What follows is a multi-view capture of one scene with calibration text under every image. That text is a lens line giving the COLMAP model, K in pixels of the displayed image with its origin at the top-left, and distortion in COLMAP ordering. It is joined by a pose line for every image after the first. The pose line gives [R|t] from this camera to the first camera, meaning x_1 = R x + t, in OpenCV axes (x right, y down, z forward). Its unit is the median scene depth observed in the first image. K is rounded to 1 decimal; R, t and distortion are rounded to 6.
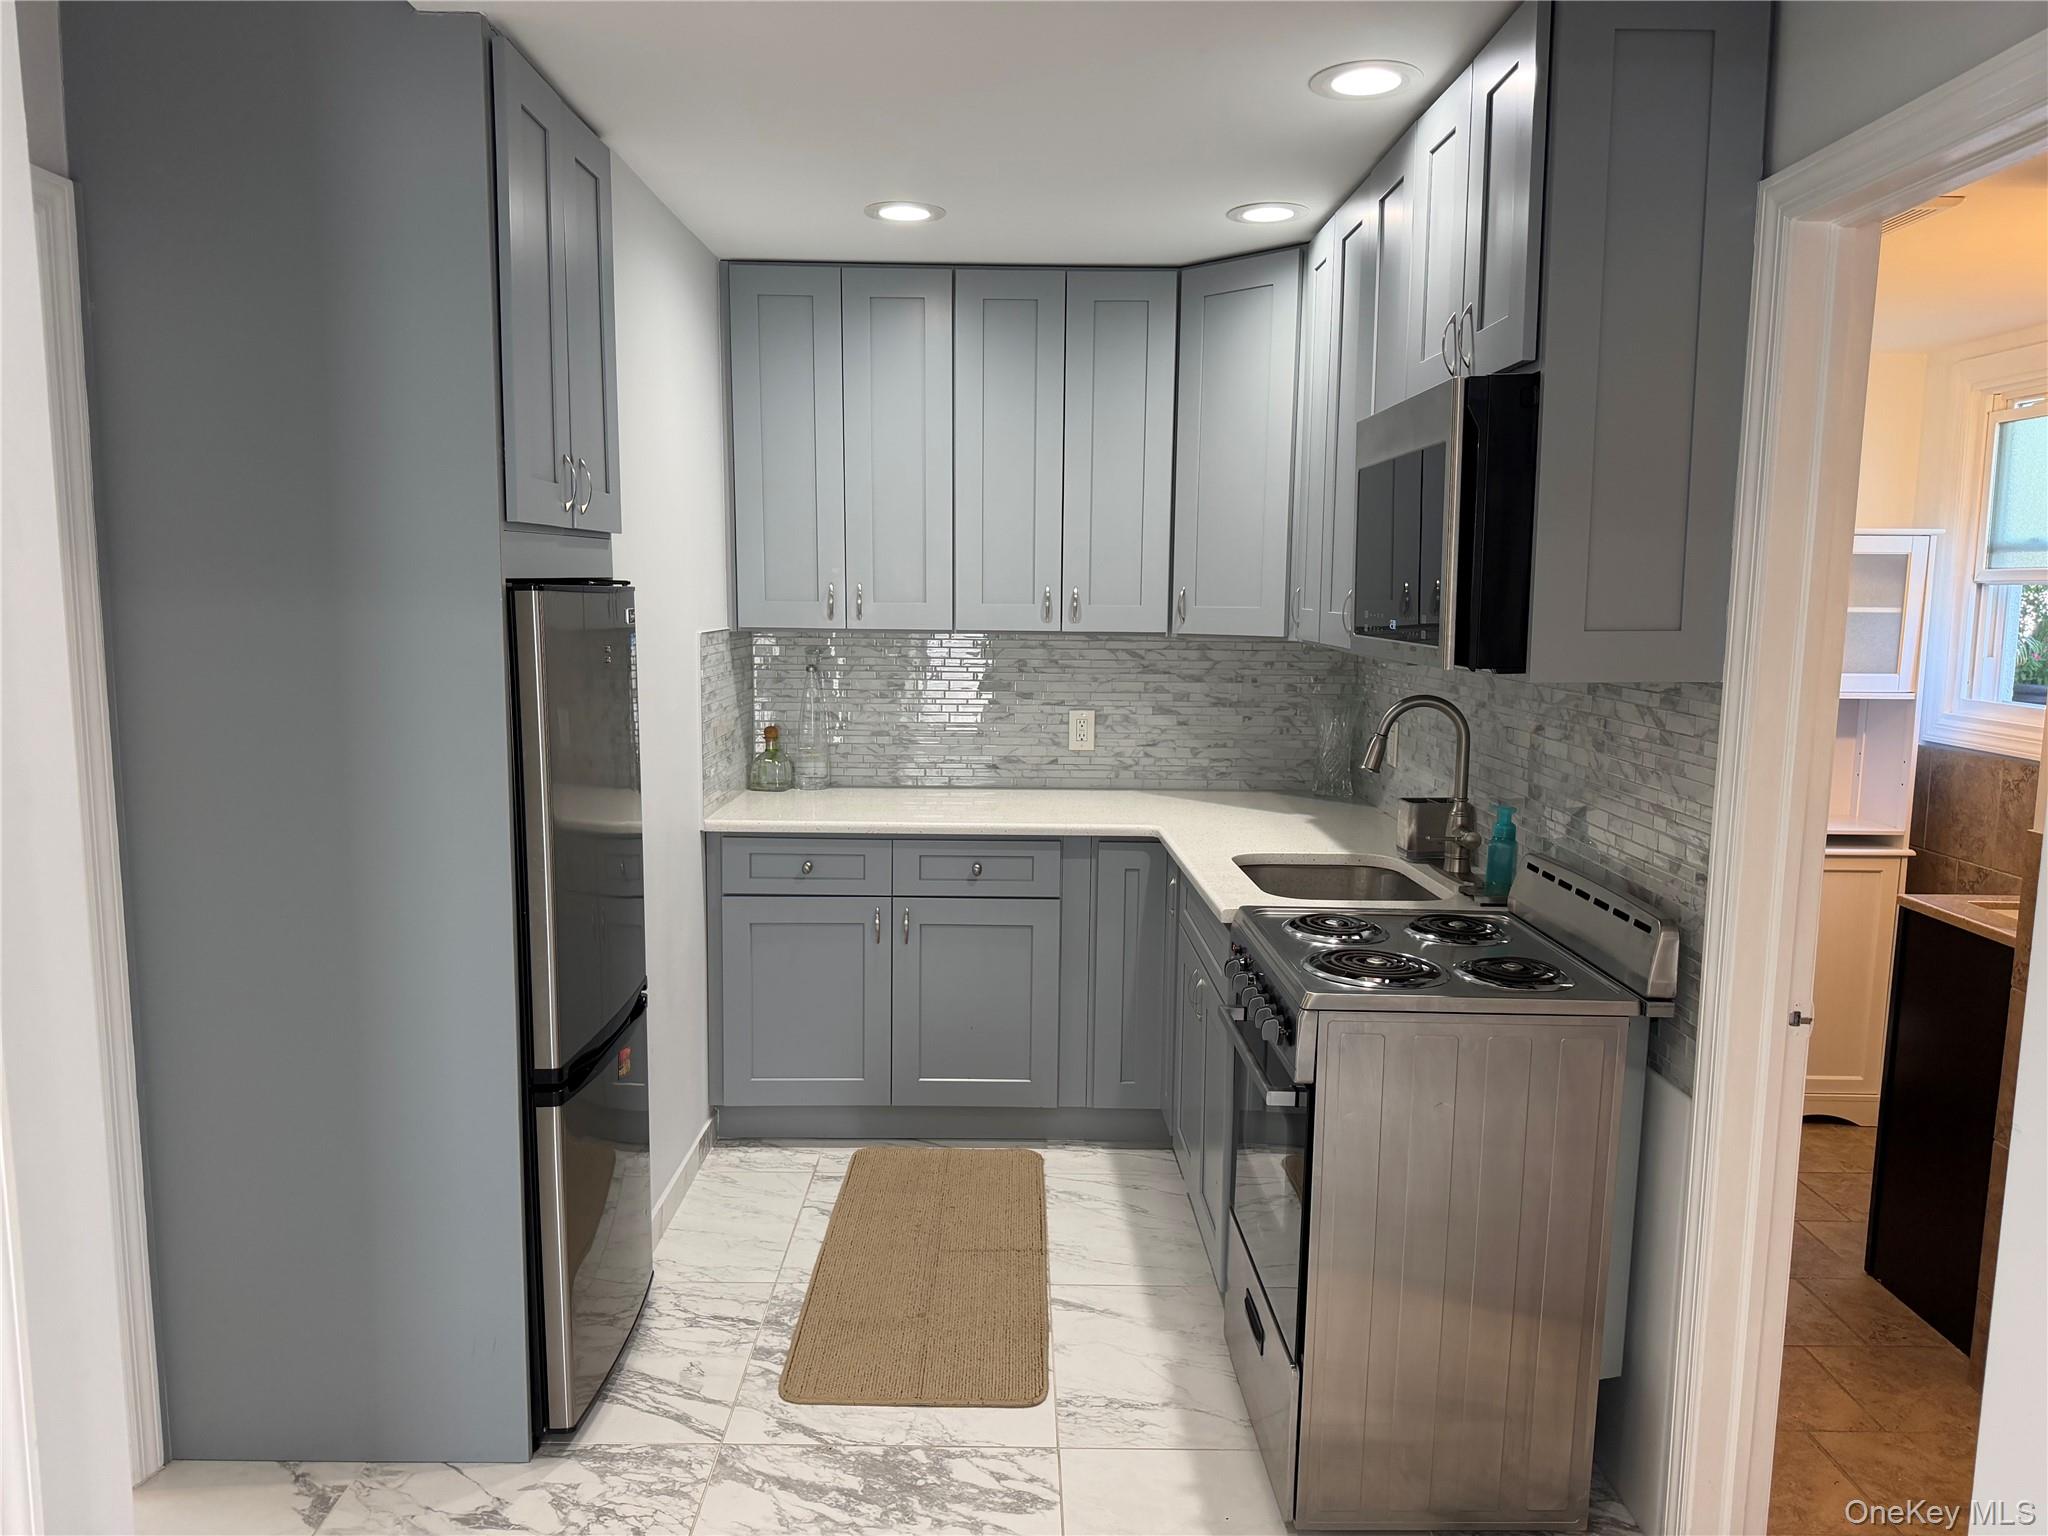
lens RADIAL K [[1434.1, 0, 1018.8], [0, 1434.1, 782.5], [0, 0, 1]] dist [0.157119, -0.217438]
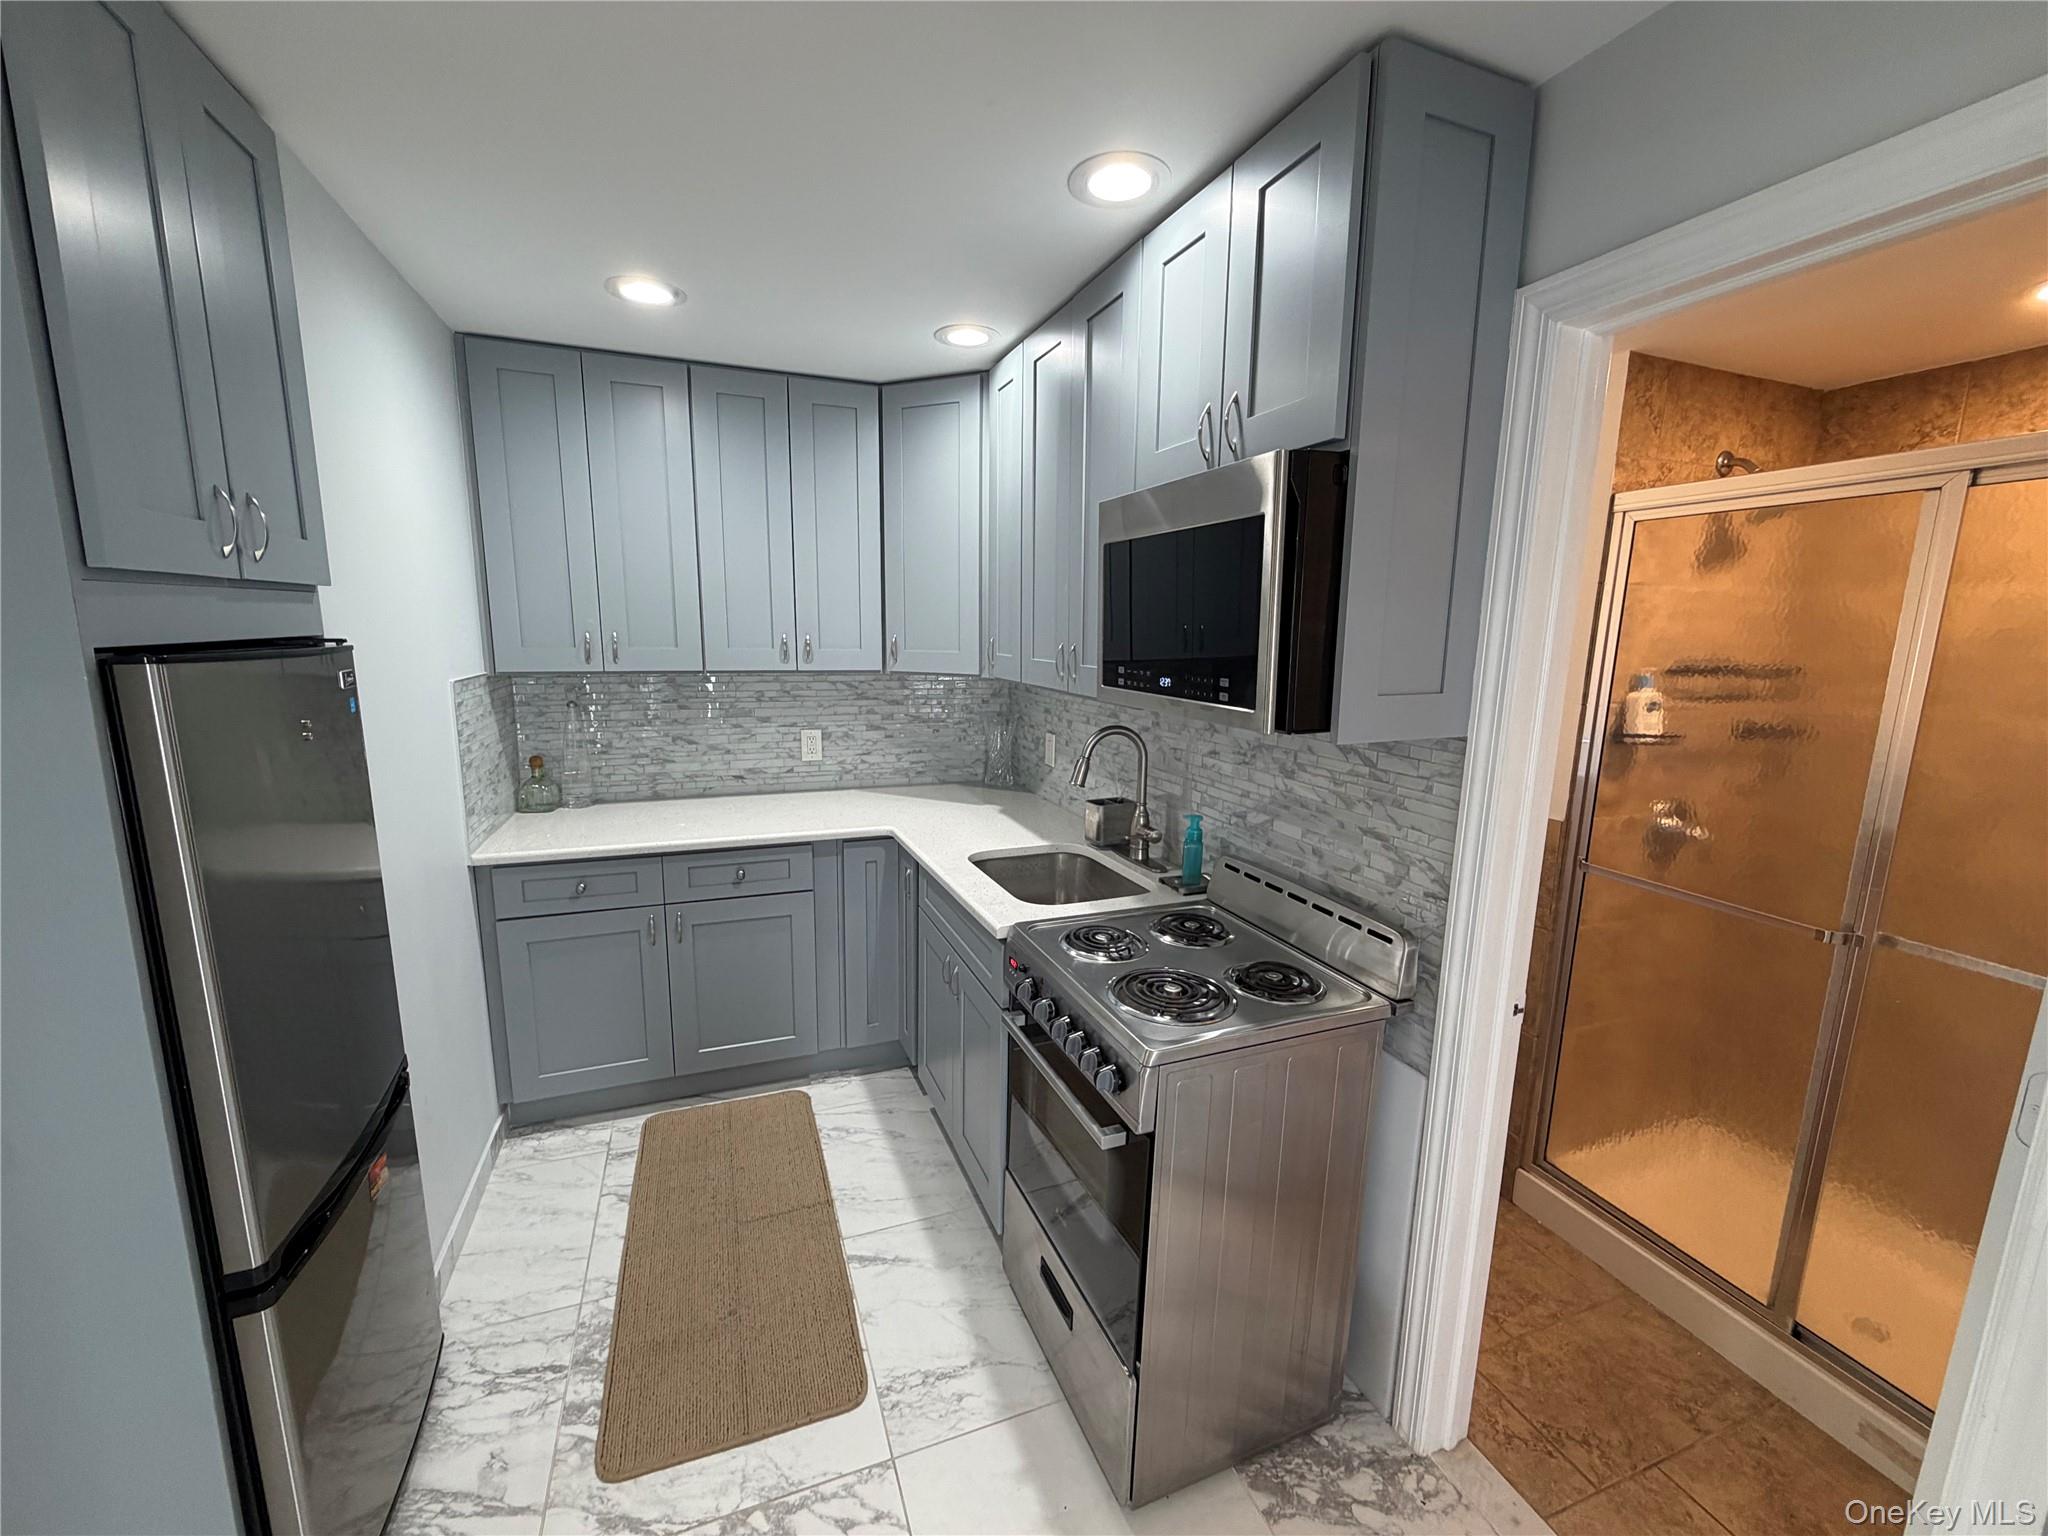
lens RADIAL K [[816.9, 0, 1018.2], [0, 816.9, 768.9], [0, 0, 1]] dist [0.000841, -0.000048]
pose [[0.935740, -0.057955, 0.347897, -0.049638], [0.043341, 0.997826, 0.049651, -0.055976], [-0.350018, -0.031383, 0.936217, 0.321272]]
